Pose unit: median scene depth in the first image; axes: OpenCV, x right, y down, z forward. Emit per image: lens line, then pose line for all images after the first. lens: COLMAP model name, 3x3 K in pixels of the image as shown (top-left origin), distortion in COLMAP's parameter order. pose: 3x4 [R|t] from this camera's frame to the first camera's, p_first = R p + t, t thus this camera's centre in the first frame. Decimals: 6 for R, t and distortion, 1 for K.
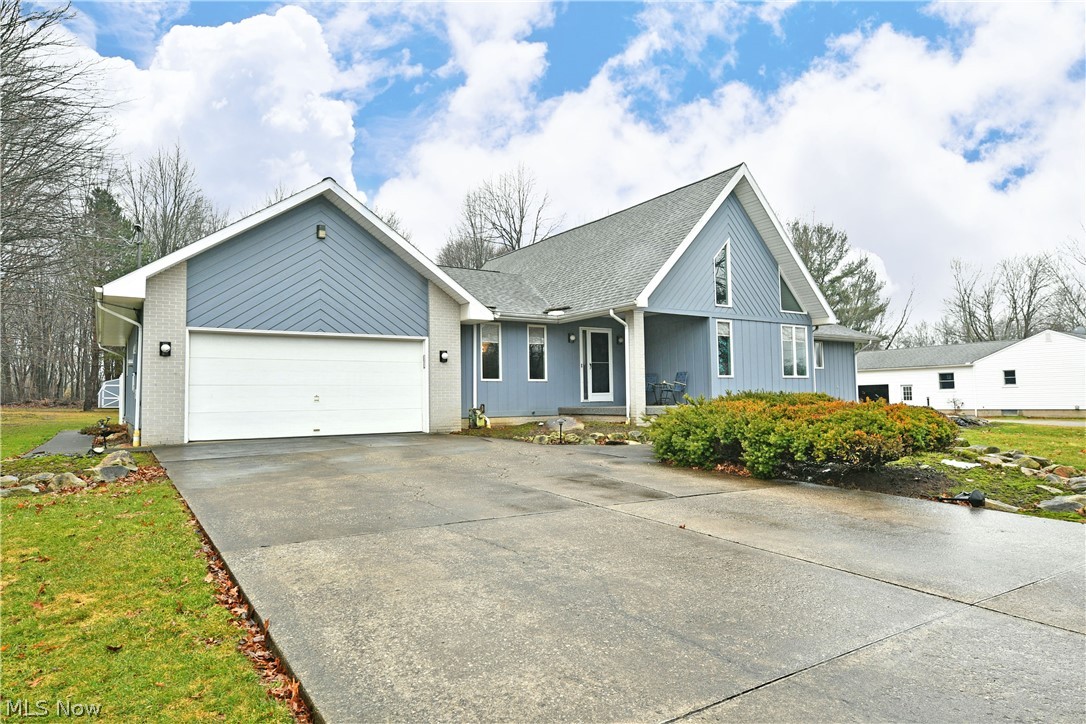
lens RADIAL K [[663.3, 0, 540.8], [0, 663.3, 347.9], [0, 0, 1]] dist [0.000259, -0.000200]
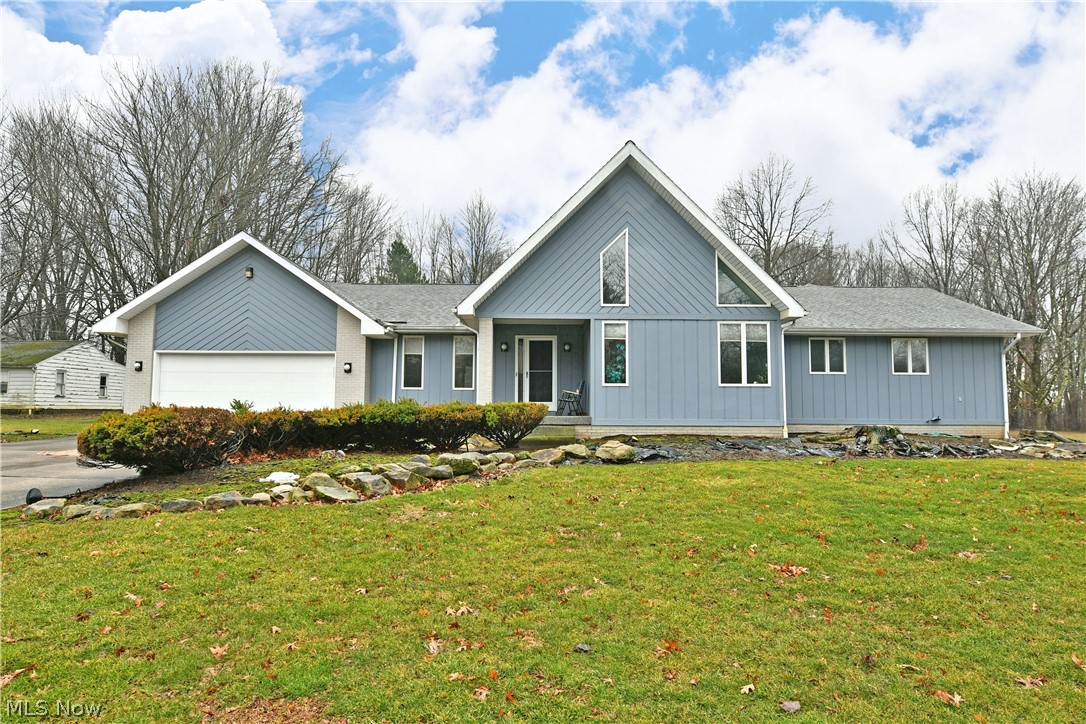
lens RADIAL K [[663.3, 0, 540.8], [0, 663.3, 347.9], [0, 0, 1]] dist [0.000259, -0.000200]
pose [[0.824216, -0.033384, -0.565290, 0.706701], [0.023399, 0.999416, -0.024905, 0.013618], [0.565791, 0.007300, 0.824516, 0.215734]]
